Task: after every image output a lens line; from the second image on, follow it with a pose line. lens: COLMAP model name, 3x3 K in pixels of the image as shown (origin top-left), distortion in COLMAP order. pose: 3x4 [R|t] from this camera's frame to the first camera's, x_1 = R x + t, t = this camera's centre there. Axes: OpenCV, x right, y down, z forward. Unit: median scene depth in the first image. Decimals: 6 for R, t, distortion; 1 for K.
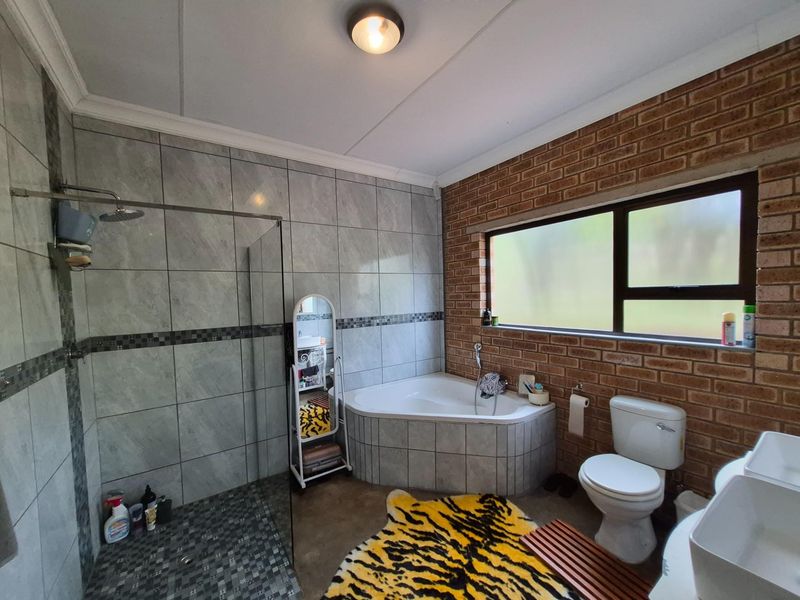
lens RADIAL K [[312.1, 0, 399.1], [0, 312.1, 303.9], [0, 0, 1]] dist [0.000210, 0.000146]
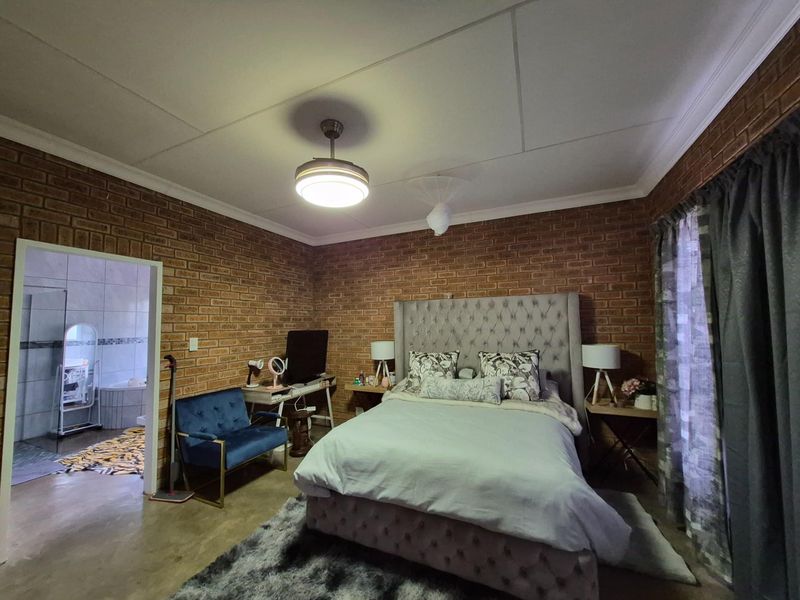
lens RADIAL K [[312.1, 0, 398.5], [0, 312.1, 303.2], [0, 0, 1]] dist [0.000210, 0.000146]
pose [[0.857507, 0.049541, 0.512081, 0.323648], [0.009855, 0.993588, -0.112627, 0.066966], [-0.514378, 0.101625, 0.851521, -1.325190]]
